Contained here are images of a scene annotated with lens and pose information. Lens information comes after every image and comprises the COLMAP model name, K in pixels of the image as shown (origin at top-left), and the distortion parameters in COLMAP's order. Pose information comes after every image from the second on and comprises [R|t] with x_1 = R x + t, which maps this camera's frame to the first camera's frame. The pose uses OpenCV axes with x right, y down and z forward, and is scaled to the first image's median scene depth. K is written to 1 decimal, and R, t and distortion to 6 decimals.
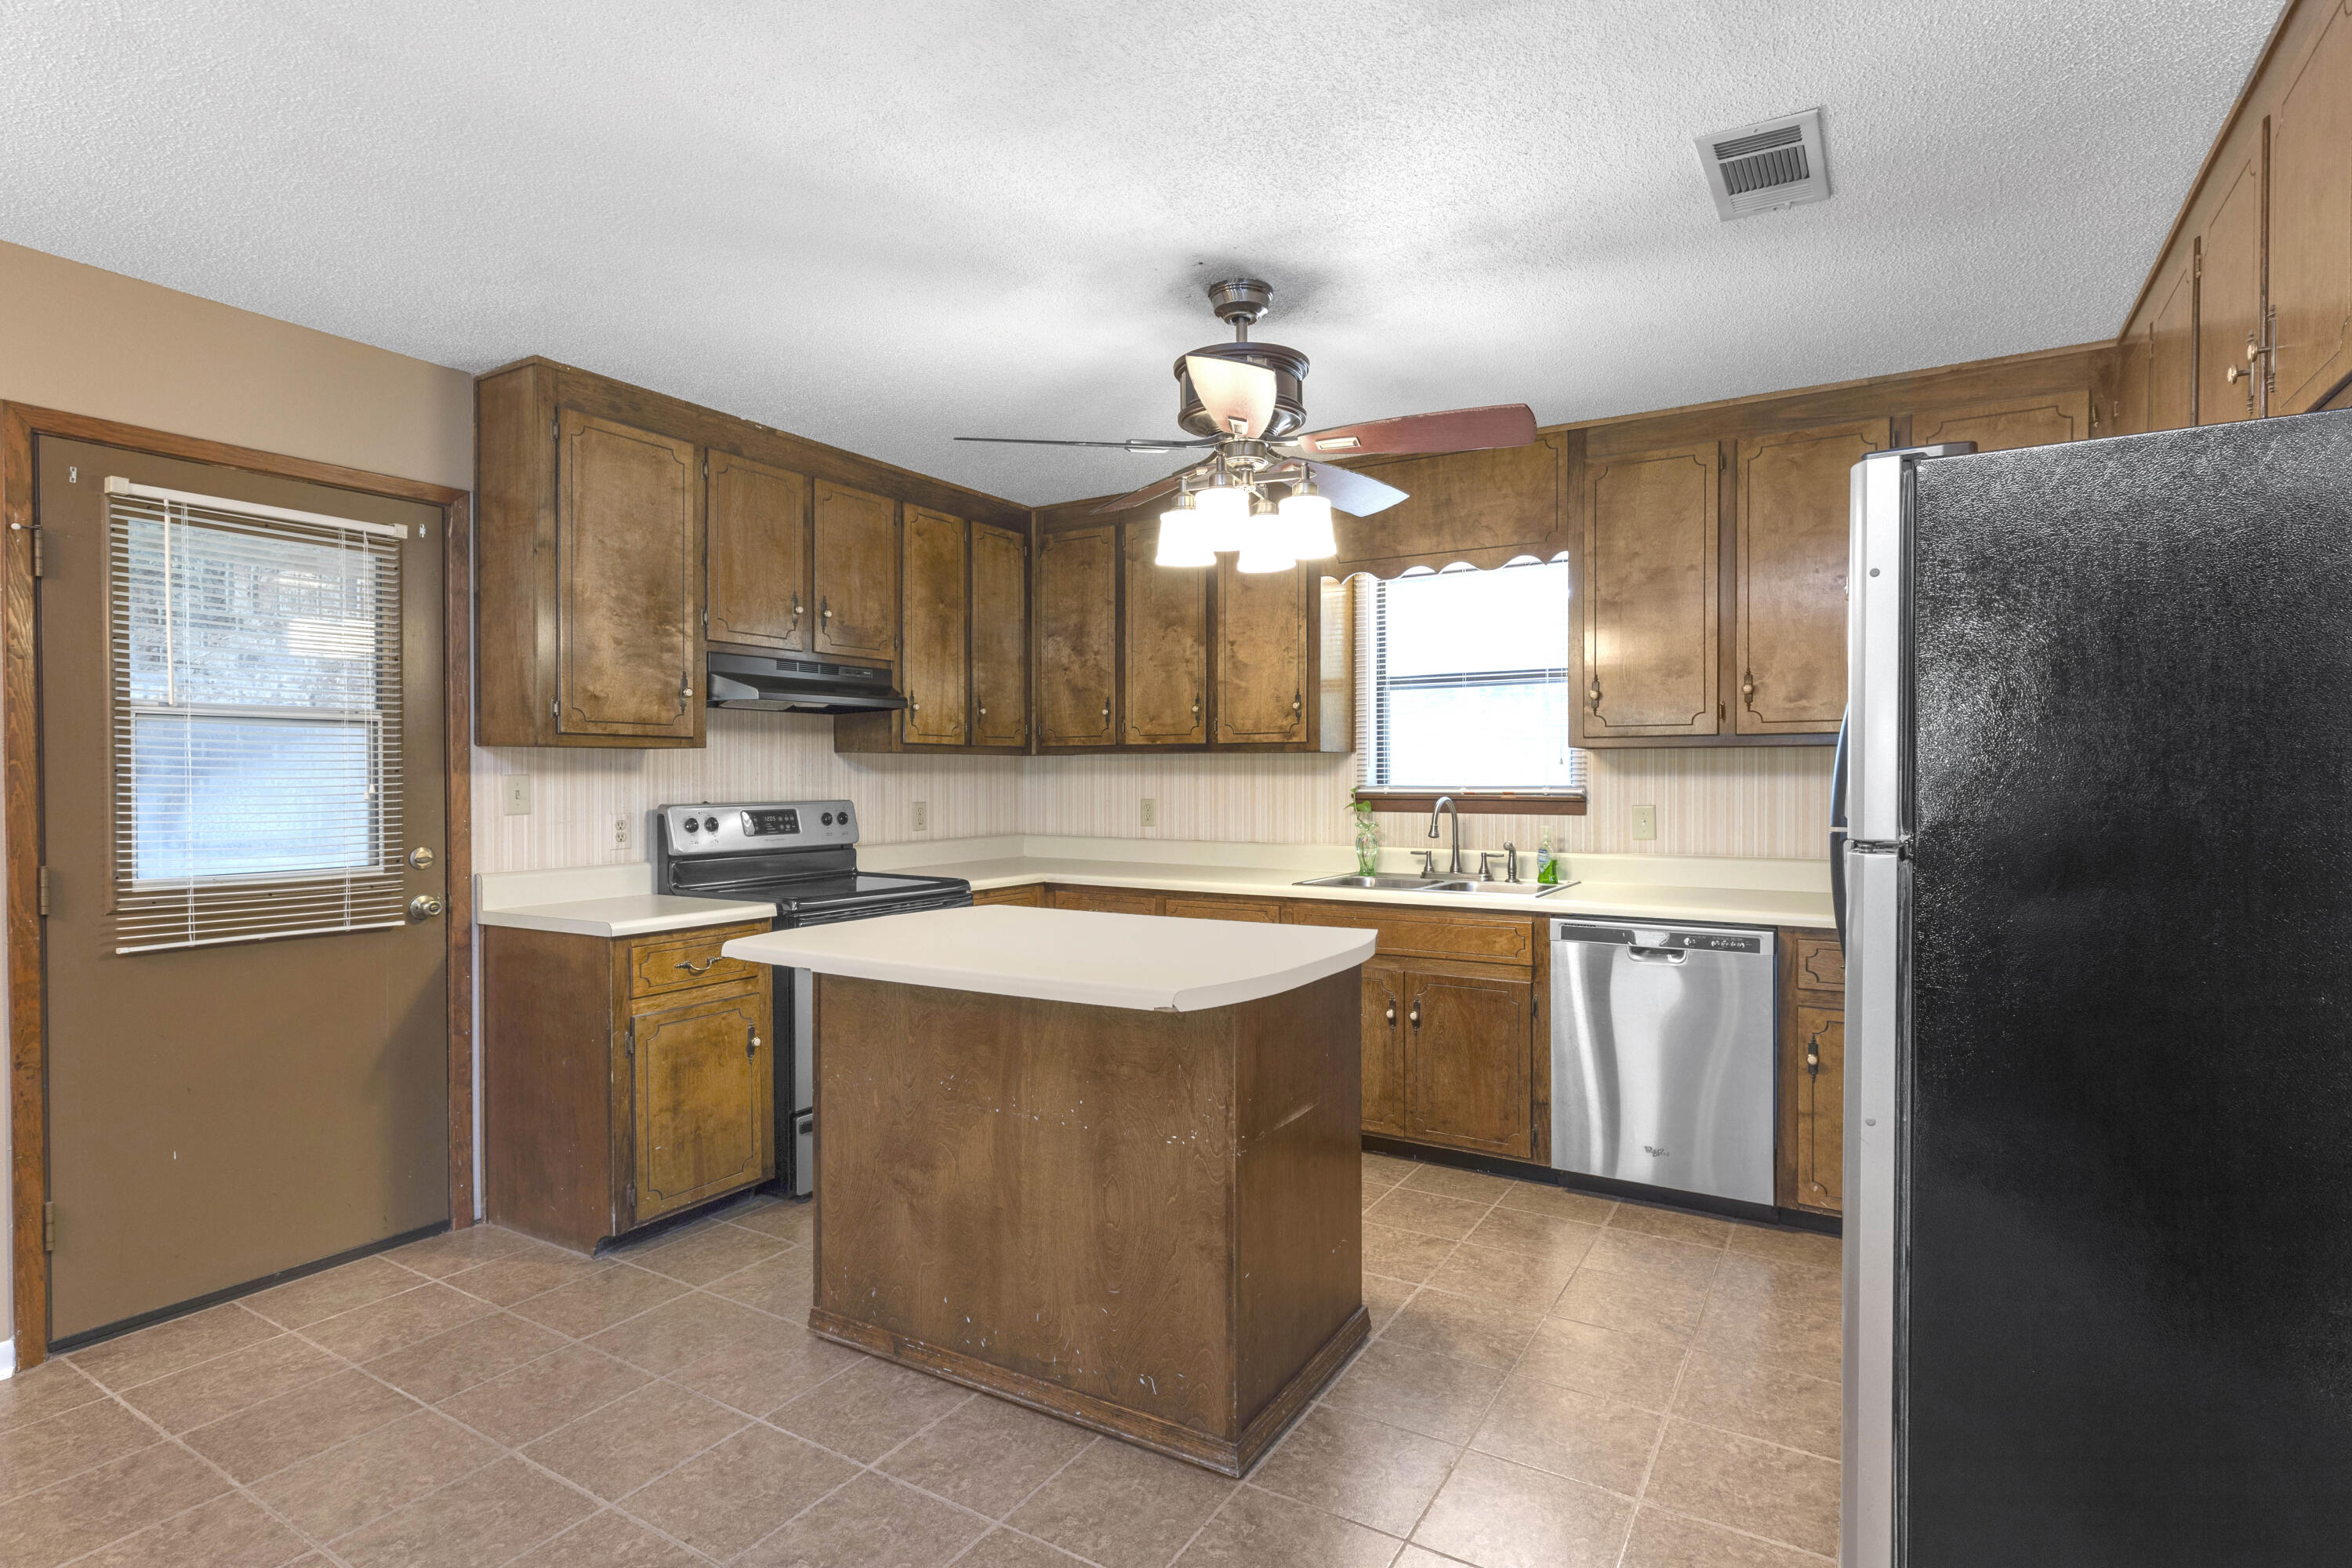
lens RADIAL K [[1157.0, 0, 1178.5], [0, 1157.0, 790.8], [0, 0, 1]] dist [0.005005, 0.000035]
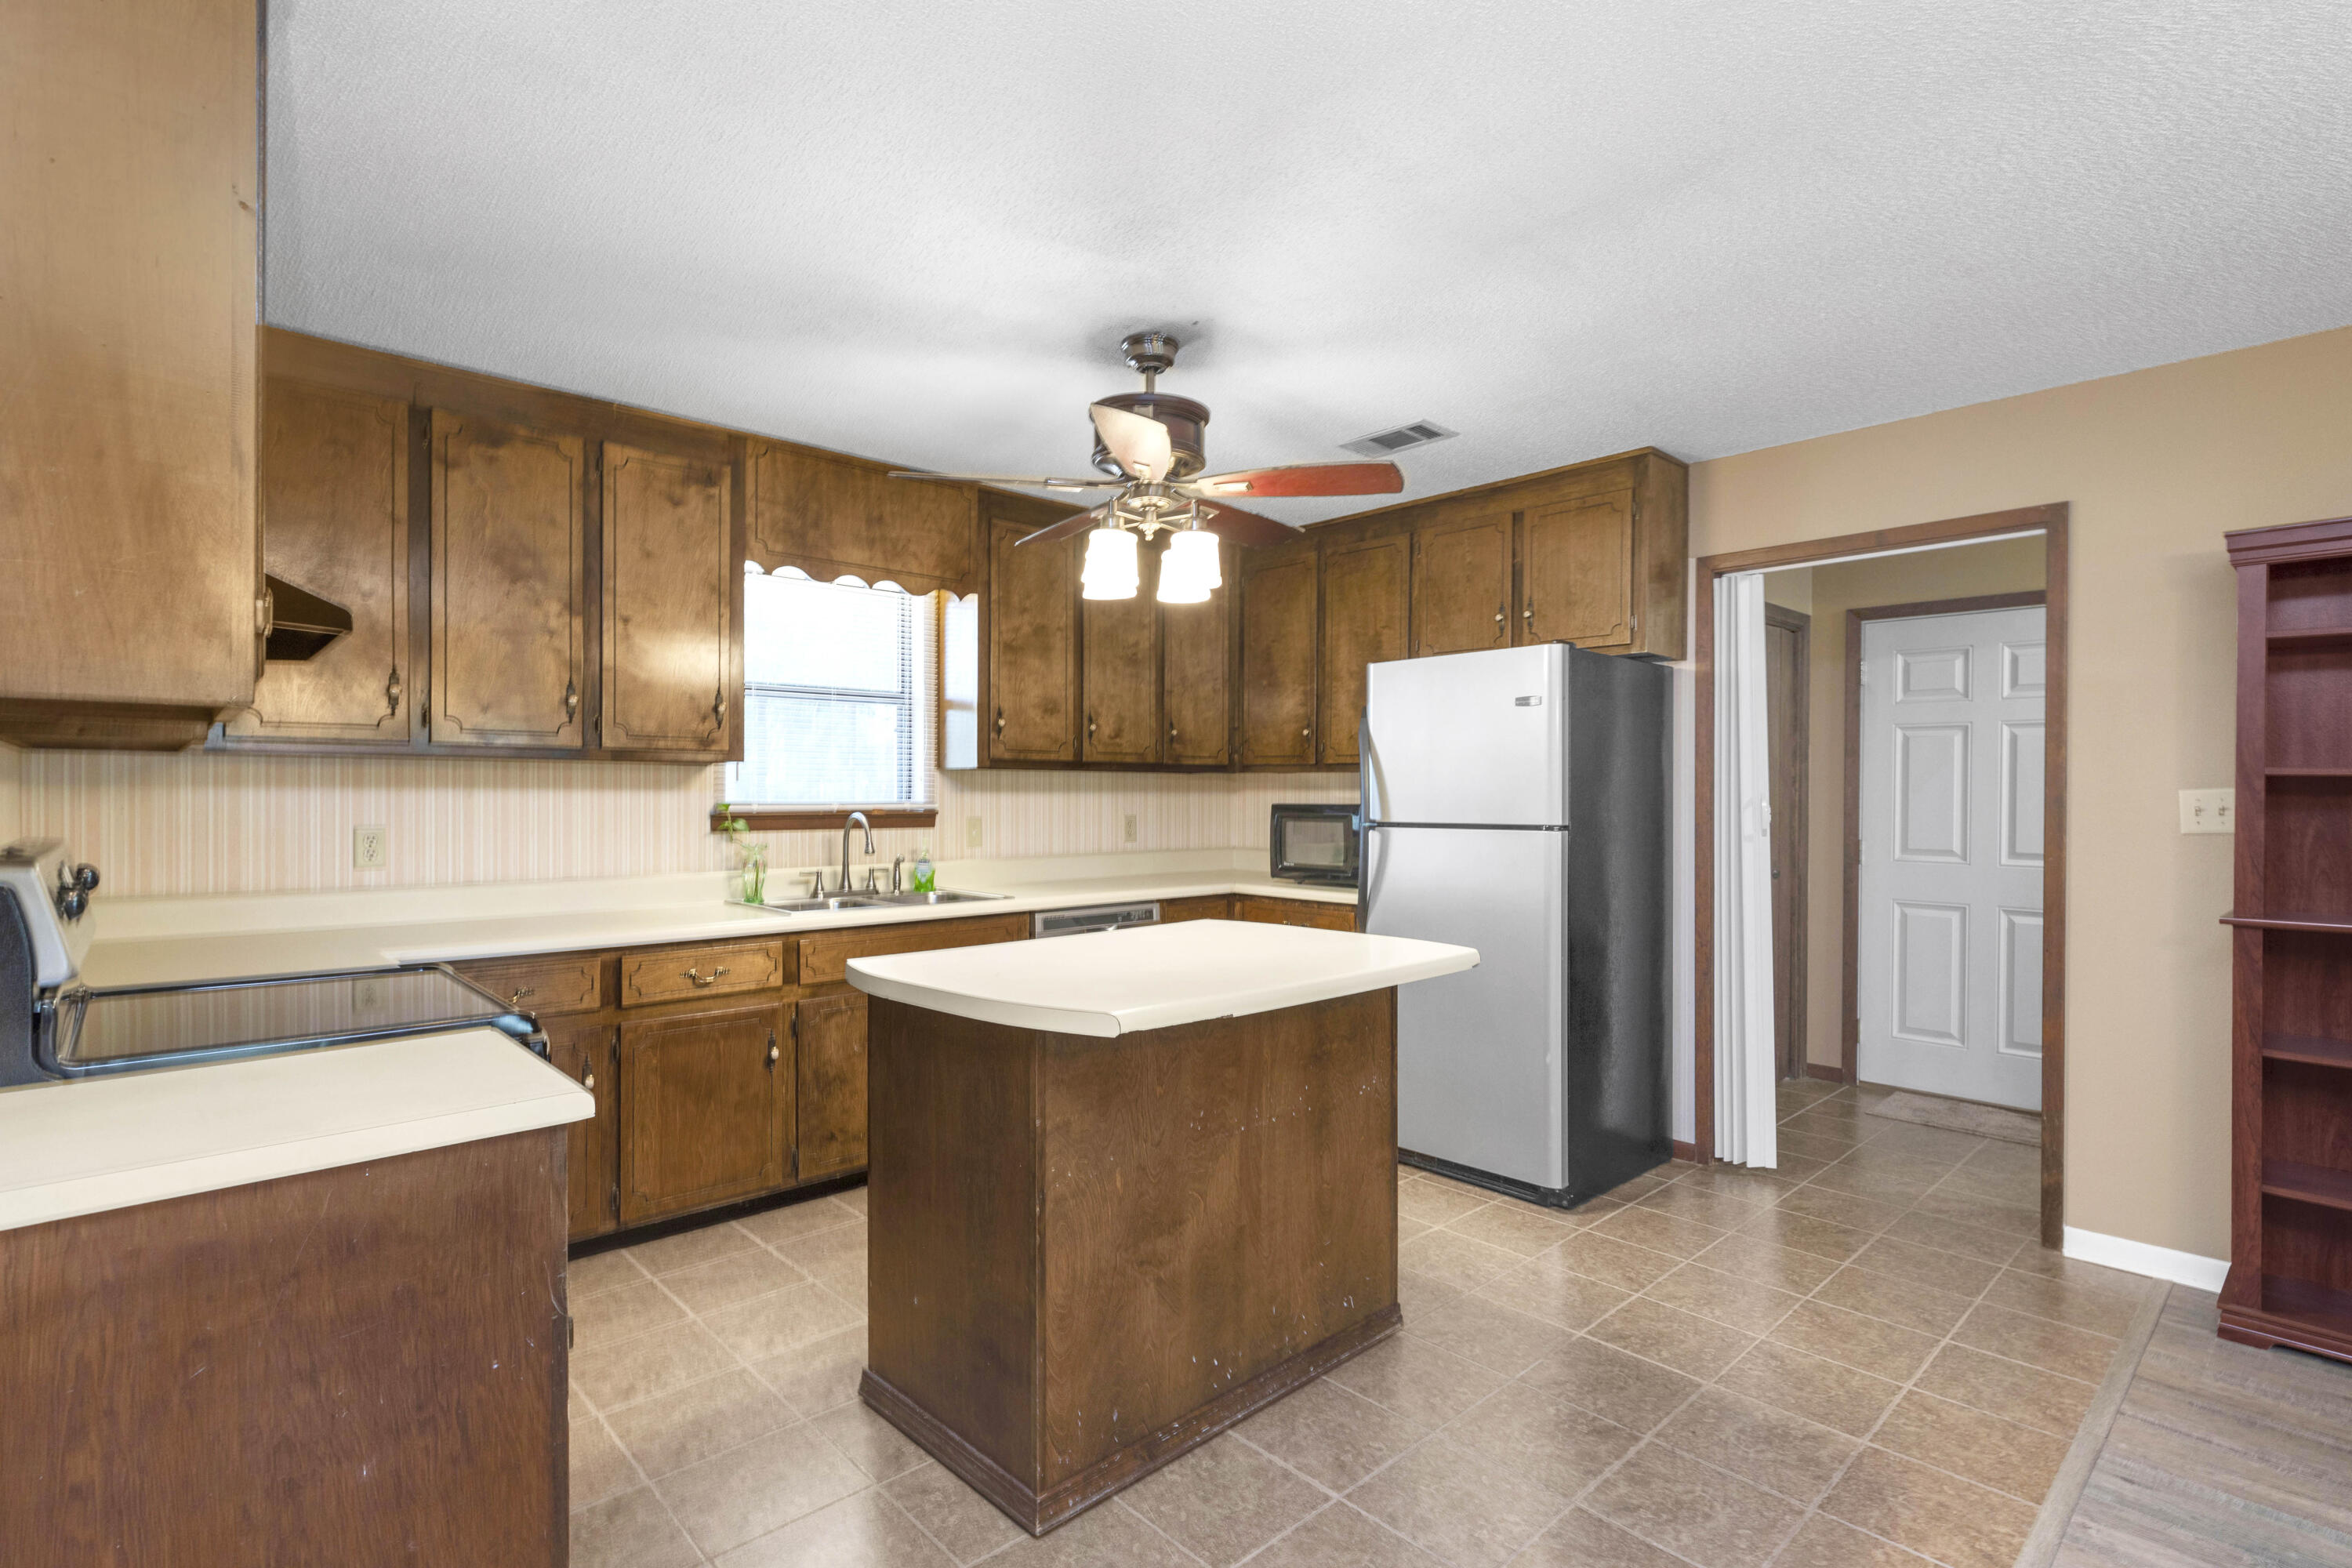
lens RADIAL K [[1157.0, 0, 1249.6], [0, 1157.0, 794.5], [0, 0, 1]] dist [0.005005, 0.000035]
pose [[0.227119, -0.002083, 0.973865, -0.750248], [0.011701, 0.999931, -0.000590, -0.007011], [-0.973797, 0.011529, 0.227127, 0.510515]]
